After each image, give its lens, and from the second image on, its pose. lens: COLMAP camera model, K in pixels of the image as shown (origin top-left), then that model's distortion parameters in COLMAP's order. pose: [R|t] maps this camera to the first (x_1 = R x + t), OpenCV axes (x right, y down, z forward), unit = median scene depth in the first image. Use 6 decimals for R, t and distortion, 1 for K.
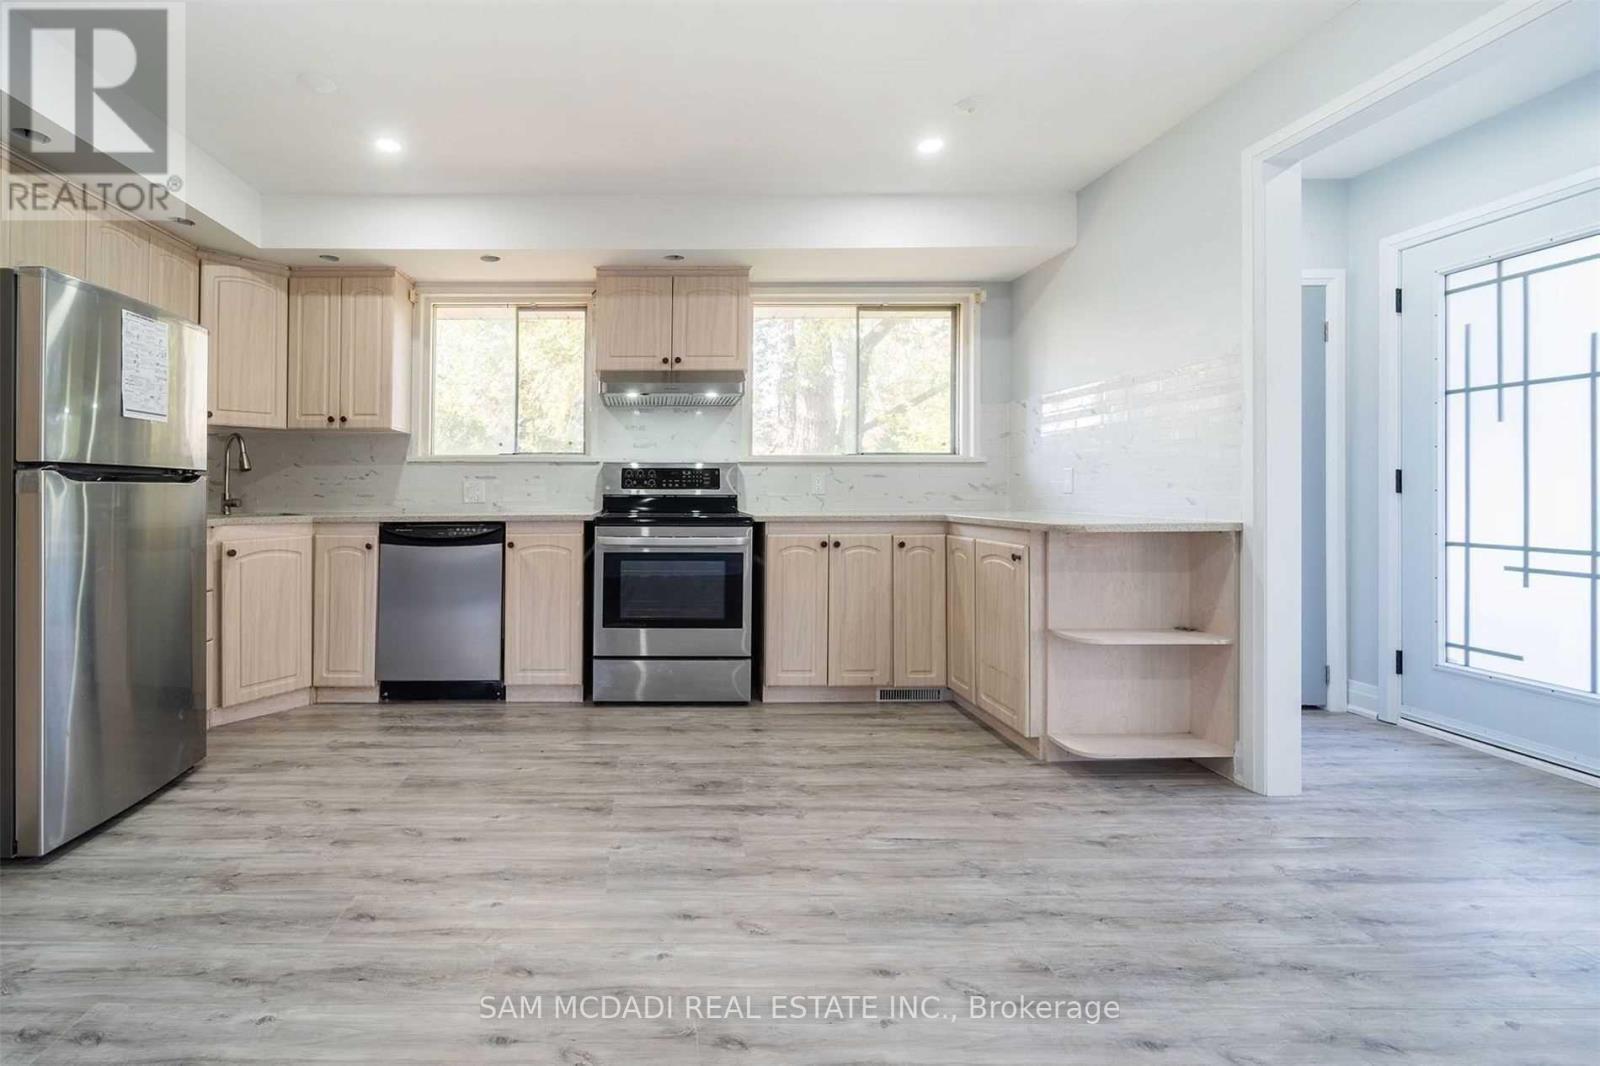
lens RADIAL K [[704.3, 0, 646.3], [0, 704.3, 487.7], [0, 0, 1]] dist [0.005566, -0.000501]
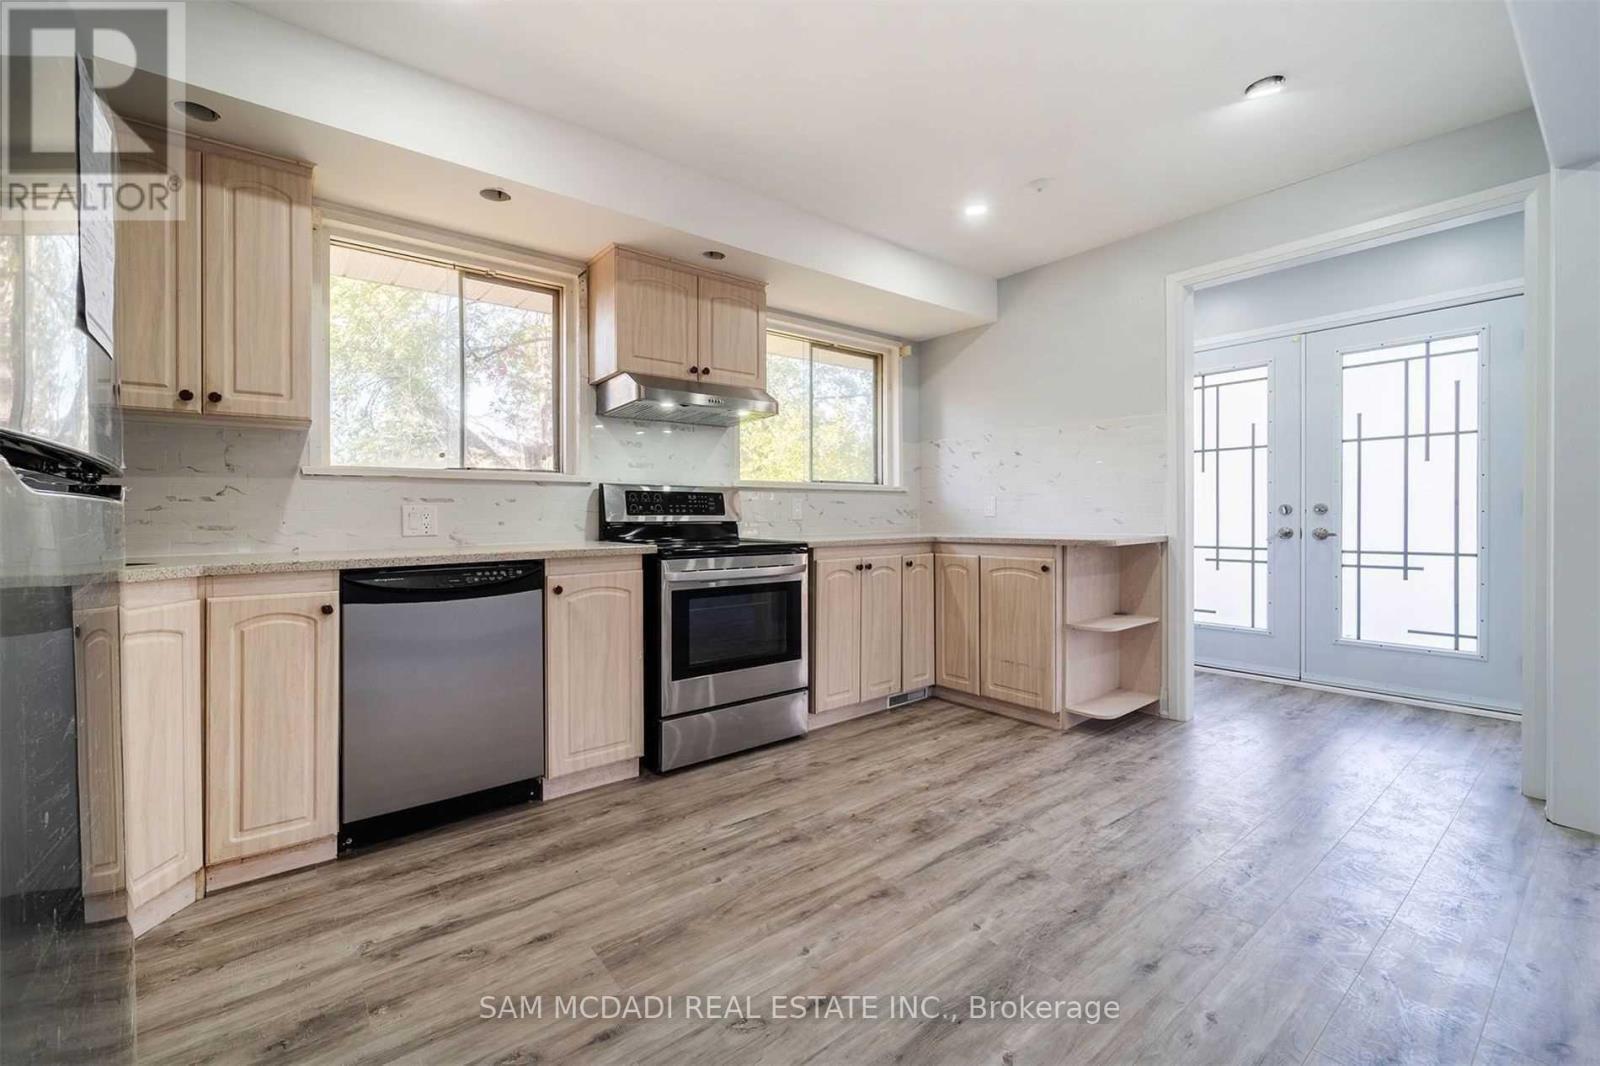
lens RADIAL K [[654.9, 0, 776.7], [0, 654.9, 523.4], [0, 0, 1]] dist [0.004798, -0.001720]
pose [[0.791256, -0.011492, 0.611377, -0.434190], [0.004997, 0.999912, 0.012329, 0.003118], [-0.611465, -0.006700, 0.791243, 0.311715]]
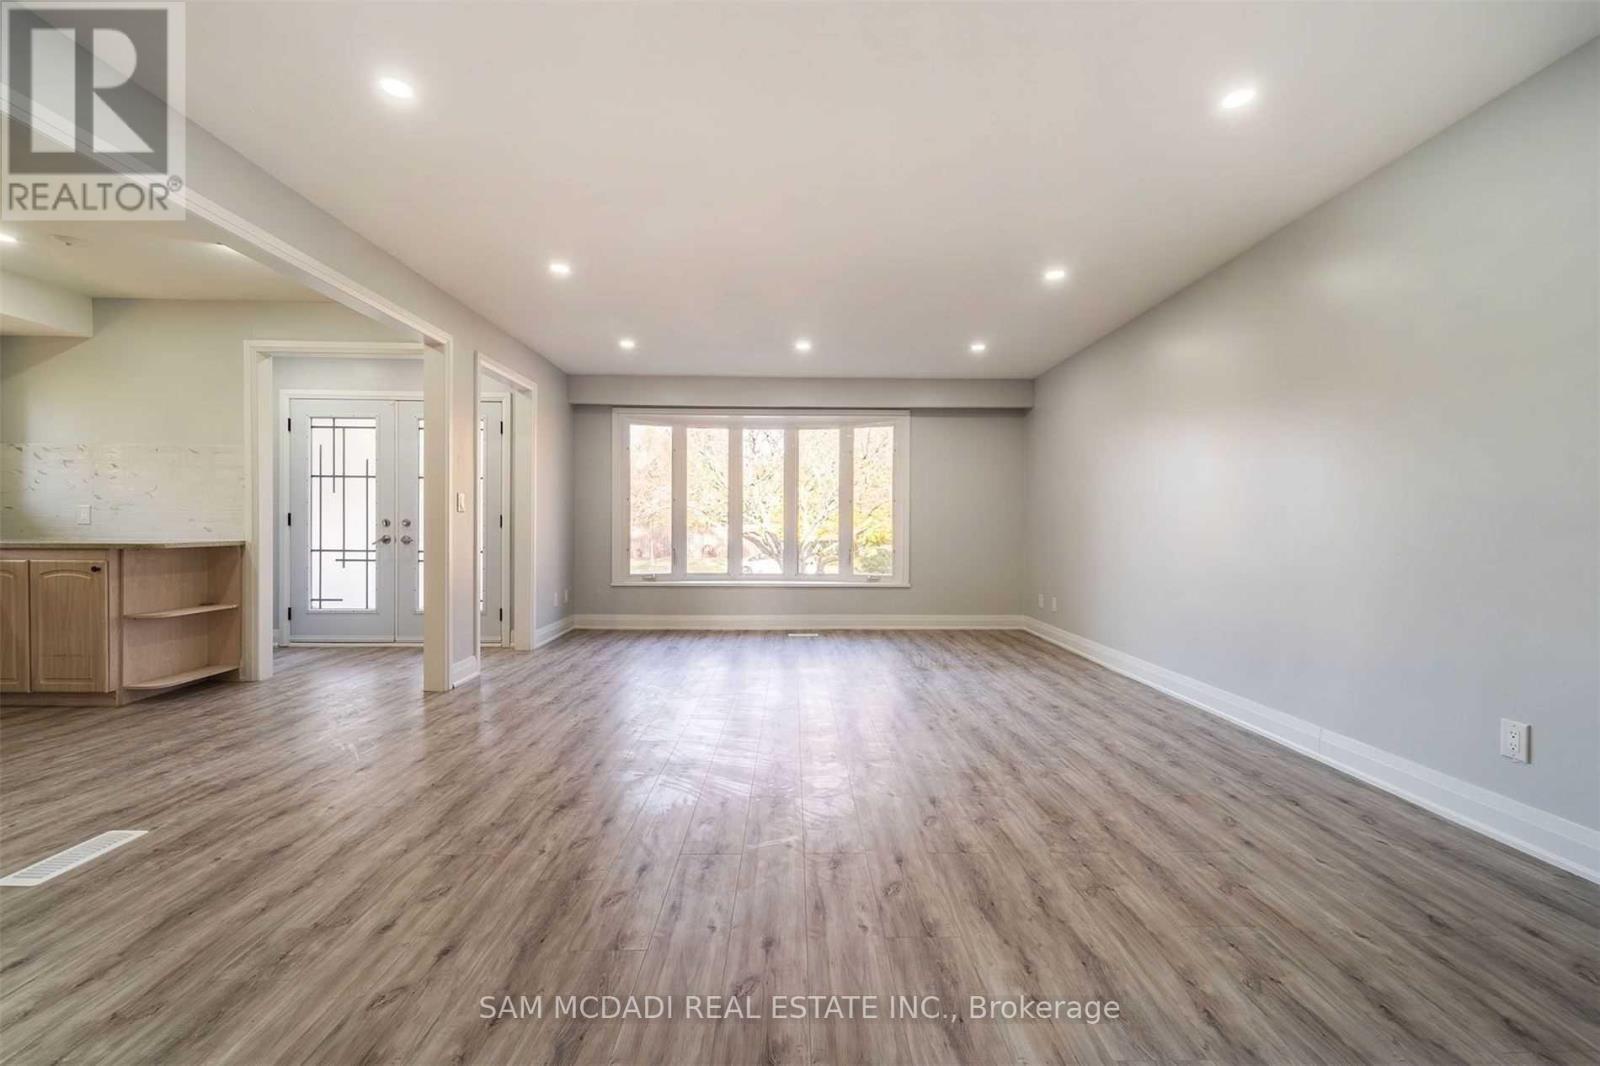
lens RADIAL K [[654.9, 0, 809.1], [0, 654.9, 537.3], [0, 0, 1]] dist [0.004798, -0.001720]
pose [[-0.023513, -0.011860, 0.999653, -0.669369], [-0.010459, 0.999878, 0.011616, 0.003651], [-0.999669, -0.010182, -0.023634, -0.324218]]
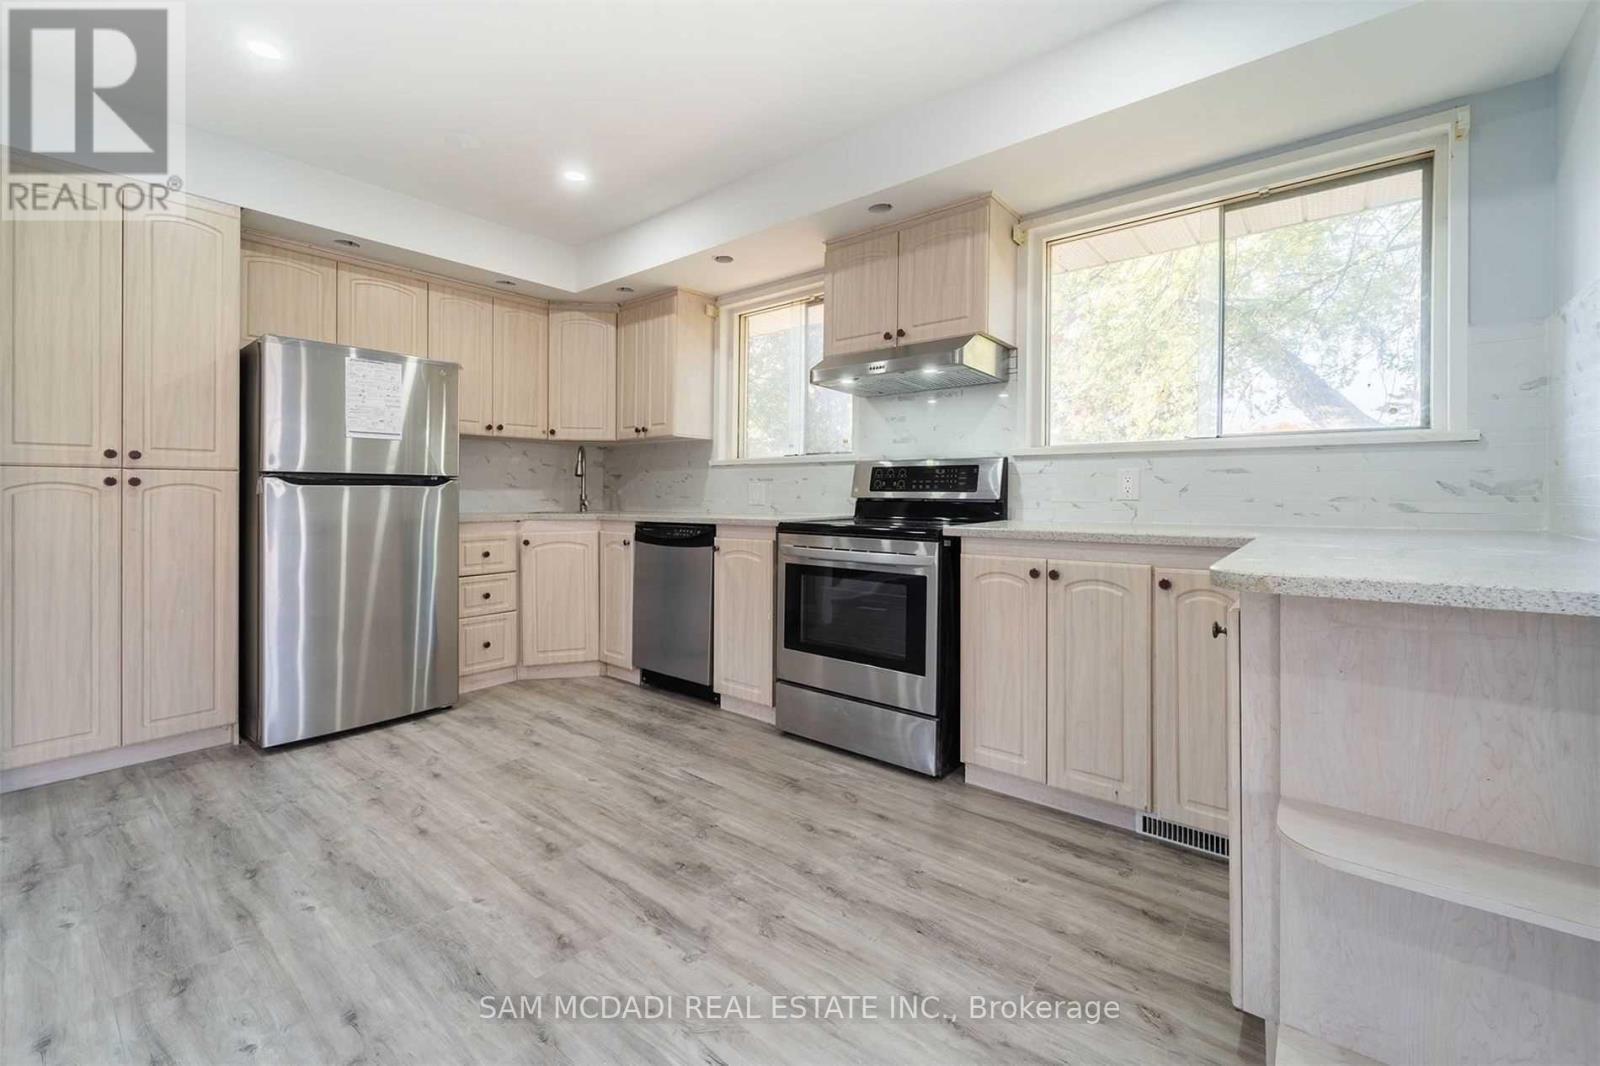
lens RADIAL K [[654.9, 0, 802.9], [0, 654.9, 491.7], [0, 0, 1]] dist [0.004798, -0.001720]
pose [[0.779172, 0.000988, -0.626809, 0.472001], [0.000467, 0.999998, 0.002157, 0.000598], [0.626810, -0.001974, 0.779170, 0.372499]]
